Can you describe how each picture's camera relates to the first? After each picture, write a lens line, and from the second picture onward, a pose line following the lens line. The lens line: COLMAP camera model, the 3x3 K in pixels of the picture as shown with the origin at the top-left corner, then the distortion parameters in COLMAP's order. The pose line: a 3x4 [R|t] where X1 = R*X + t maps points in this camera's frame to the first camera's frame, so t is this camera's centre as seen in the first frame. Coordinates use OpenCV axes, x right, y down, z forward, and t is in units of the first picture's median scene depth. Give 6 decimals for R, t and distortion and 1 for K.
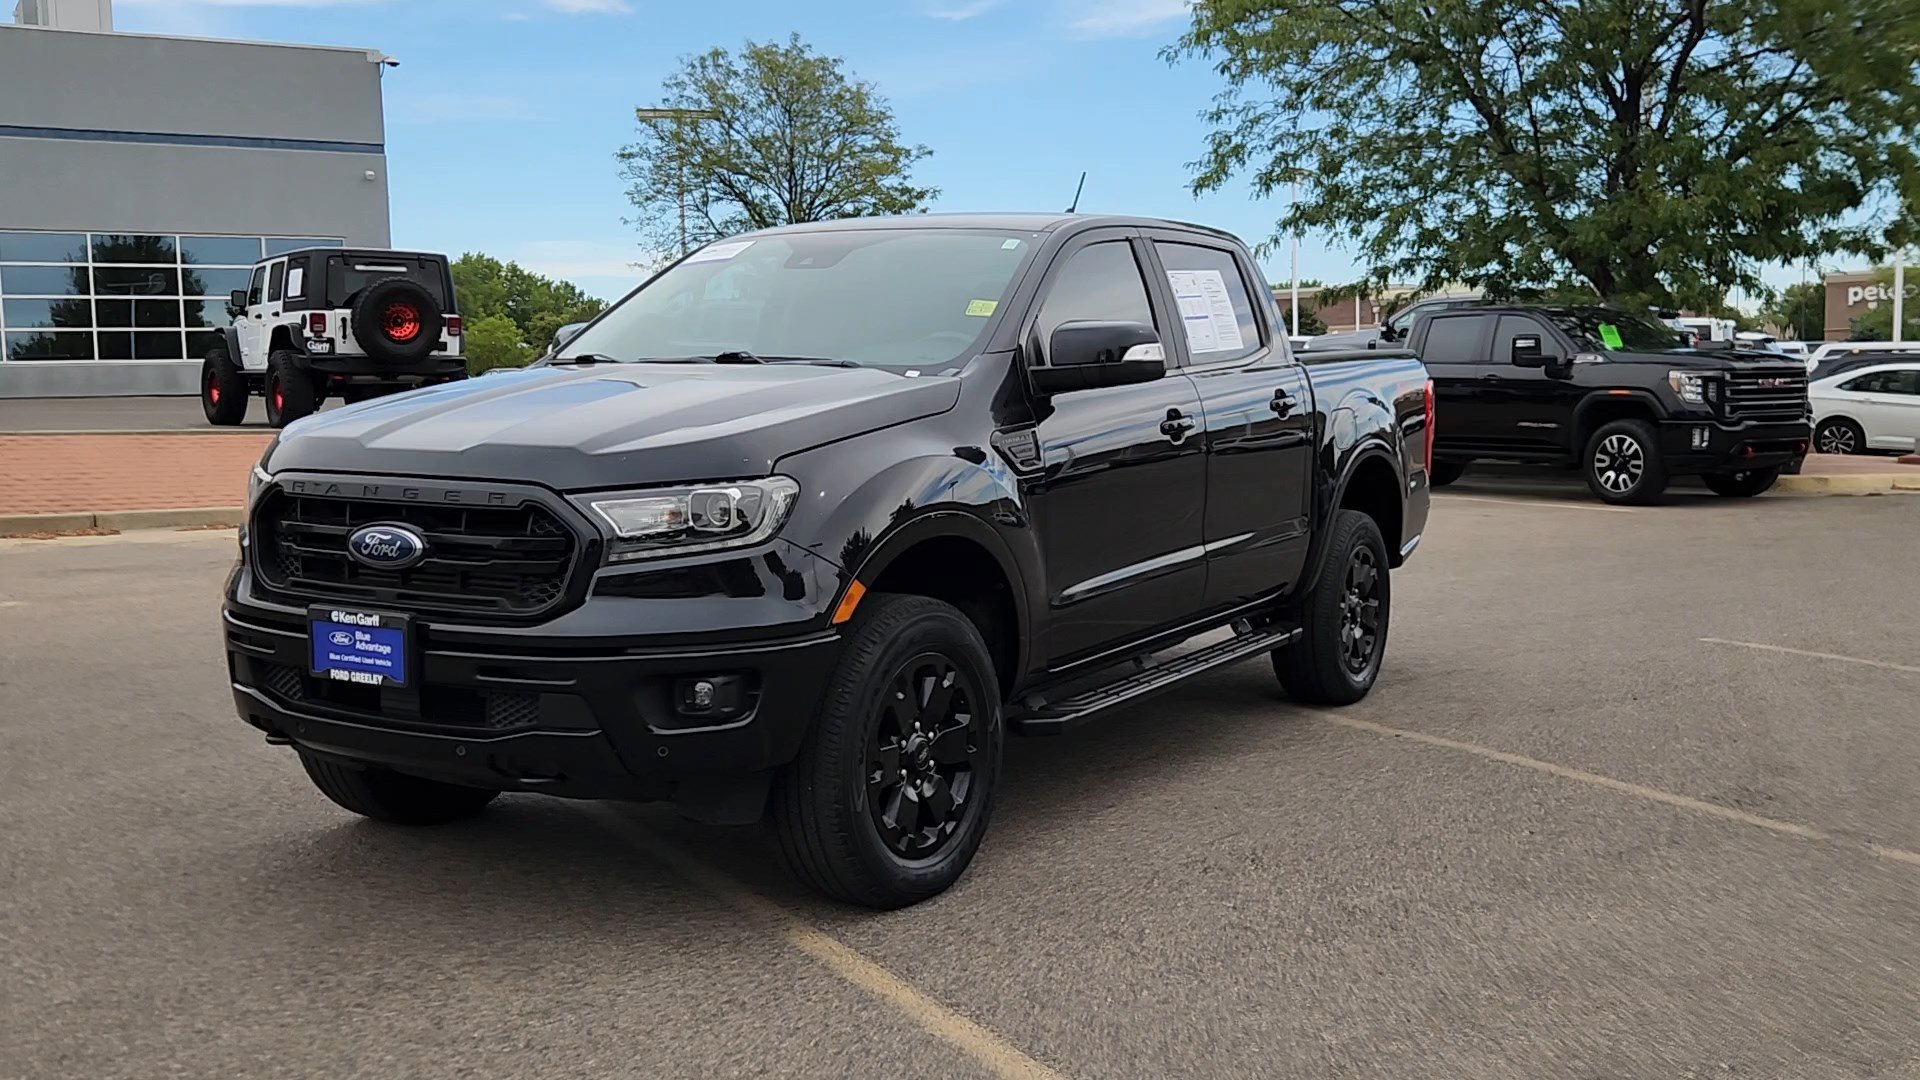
lens RADIAL K [[1895.7, 0, 941.3], [0, 1895.7, 550.4], [0, 0, 1]] dist [0.025441, 0.000000]
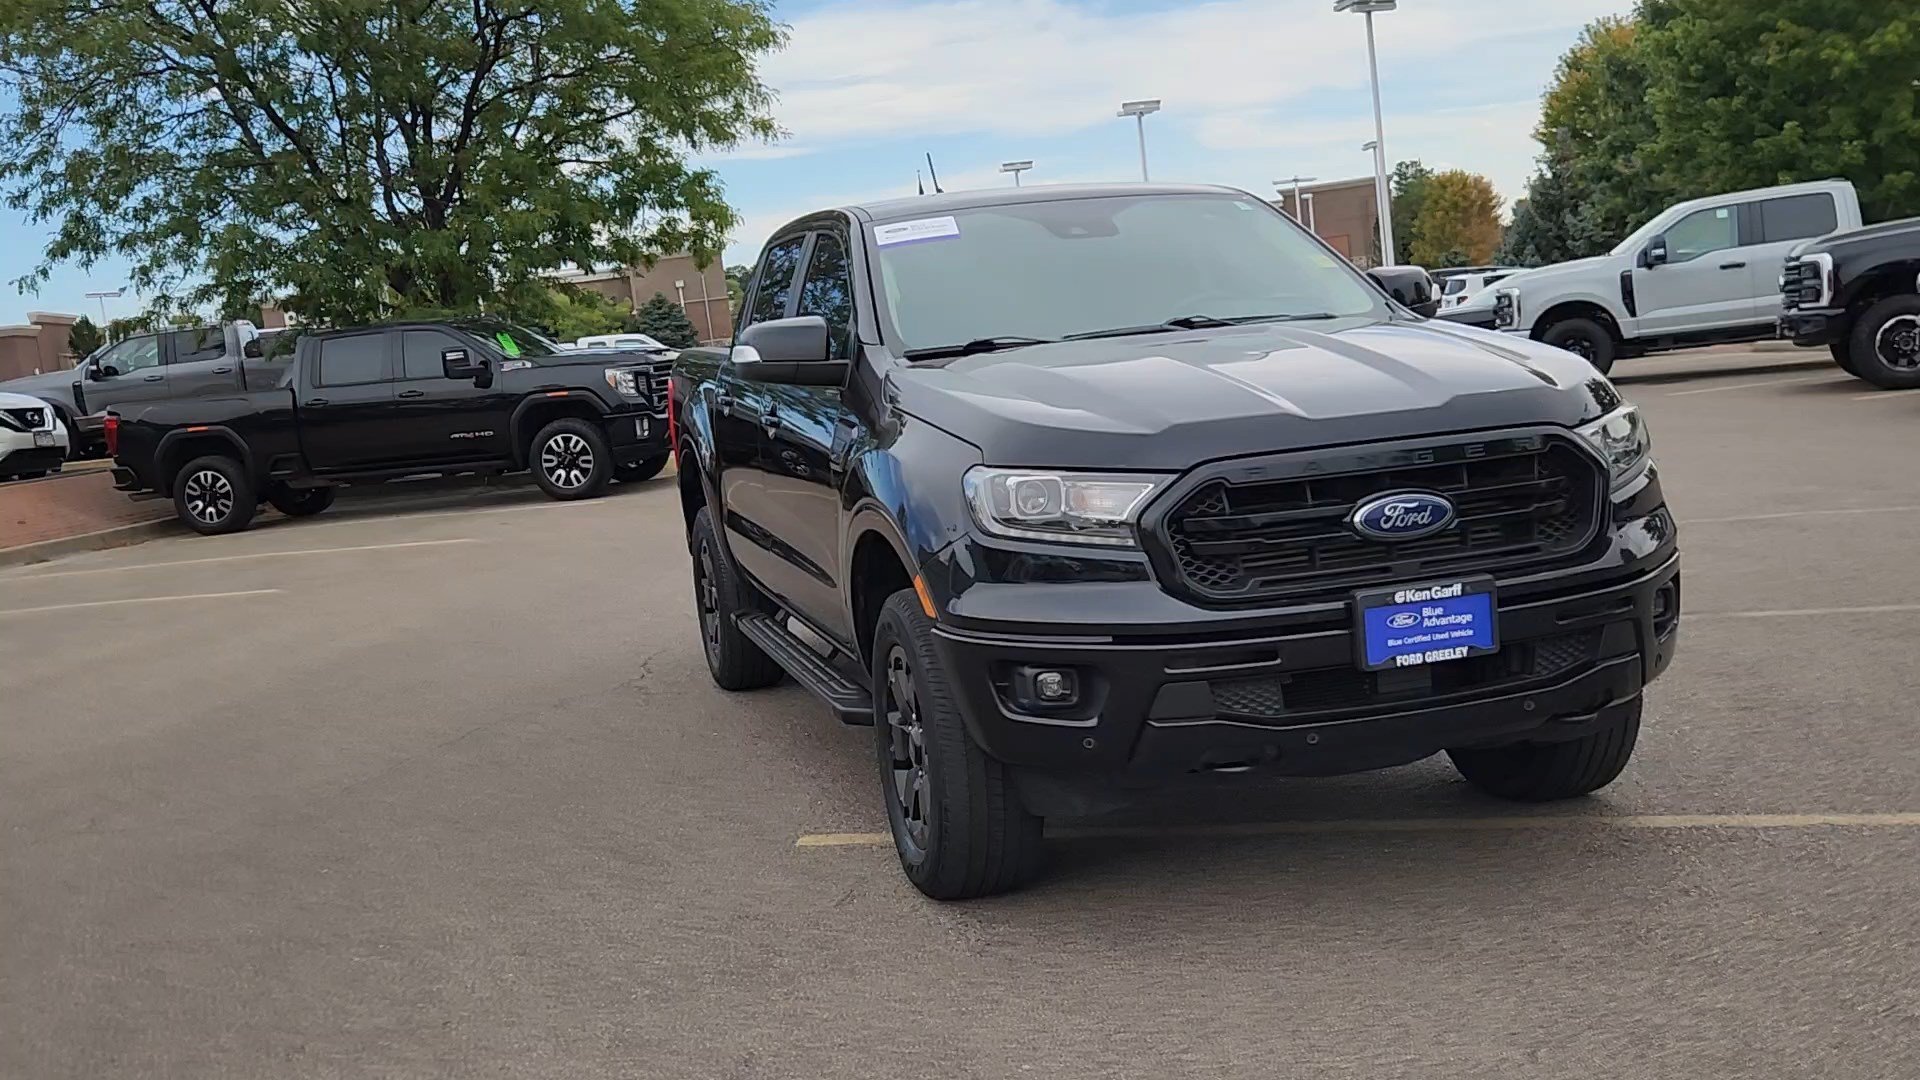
lens RADIAL K [[1895.7, 0, 950.2], [0, 1895.7, 560.3], [0, 0, 1]] dist [0.025441, 0.000000]
pose [[0.689318, -0.152536, 0.708218, -0.258117], [0.161381, 0.985350, 0.055150, -0.015796], [-0.706255, 0.076277, 0.703836, 0.117982]]
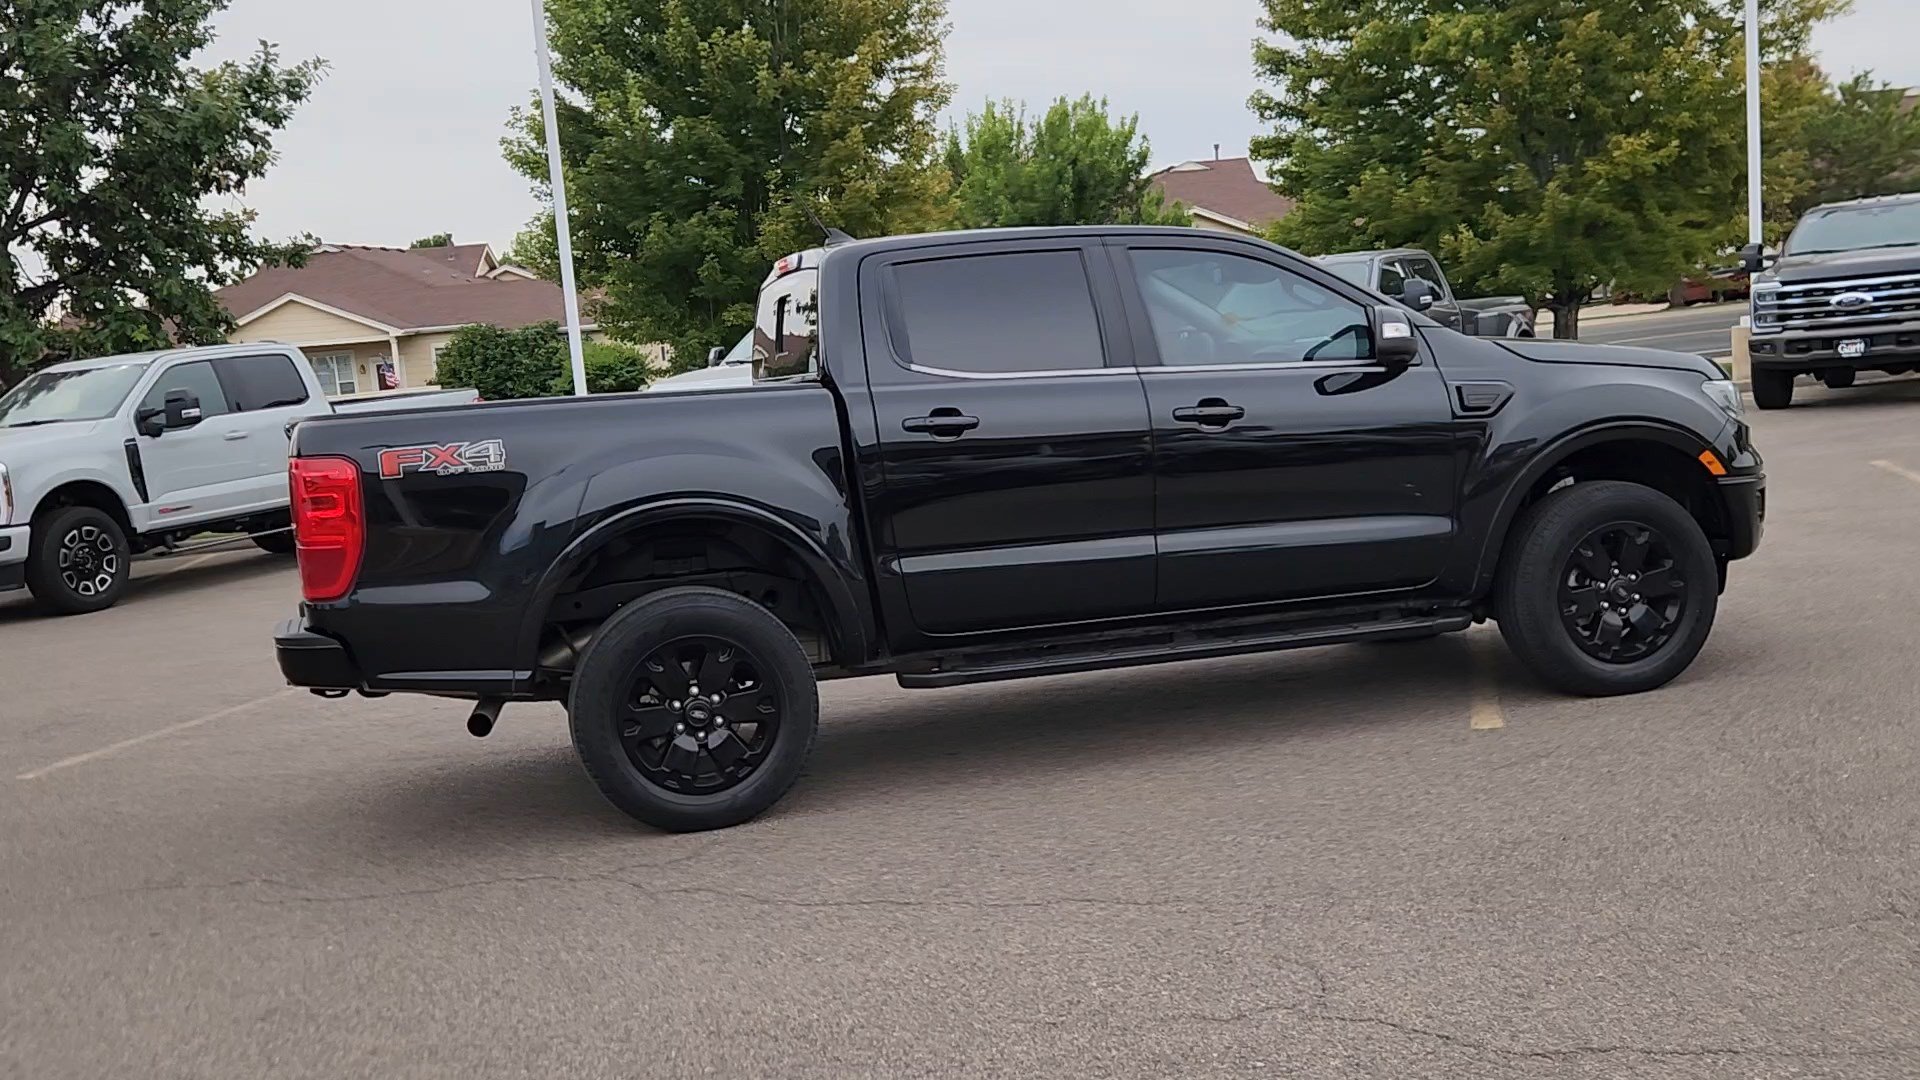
lens RADIAL K [[1895.7, 0, 941.5], [0, 1895.7, 550.0], [0, 0, 1]] dist [0.025441, 0.000000]
pose [[-0.700988, -0.009112, 0.713115, -0.254772], [0.154296, 0.974298, 0.164122, -0.065912], [-0.696282, 0.225078, -0.681566, 0.639232]]
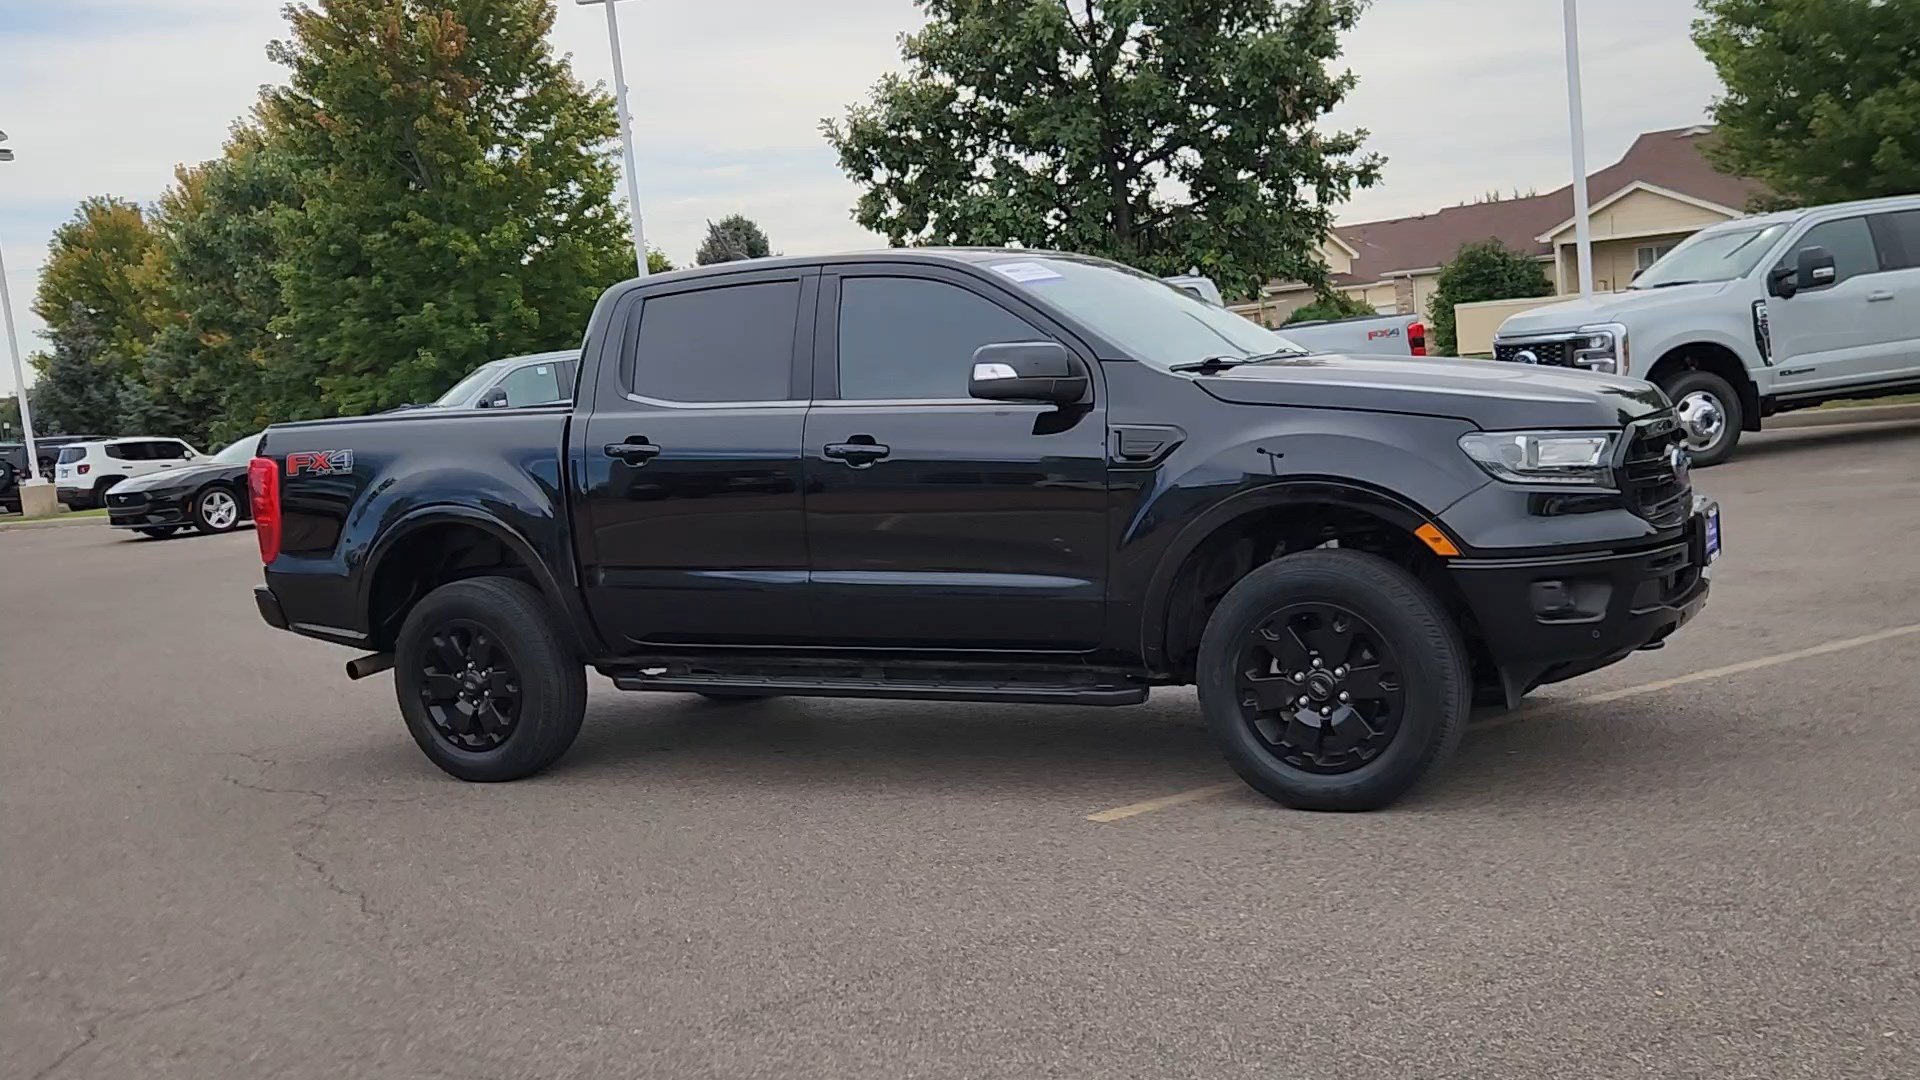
lens RADIAL K [[1895.7, 0, 942.1], [0, 1895.7, 555.6], [0, 0, 1]] dist [0.025441, 0.000000]
pose [[-0.022547, -0.094937, 0.995228, -0.379171], [0.181697, 0.978513, 0.097459, -0.038161], [-0.983096, 0.183028, -0.004813, 0.357365]]
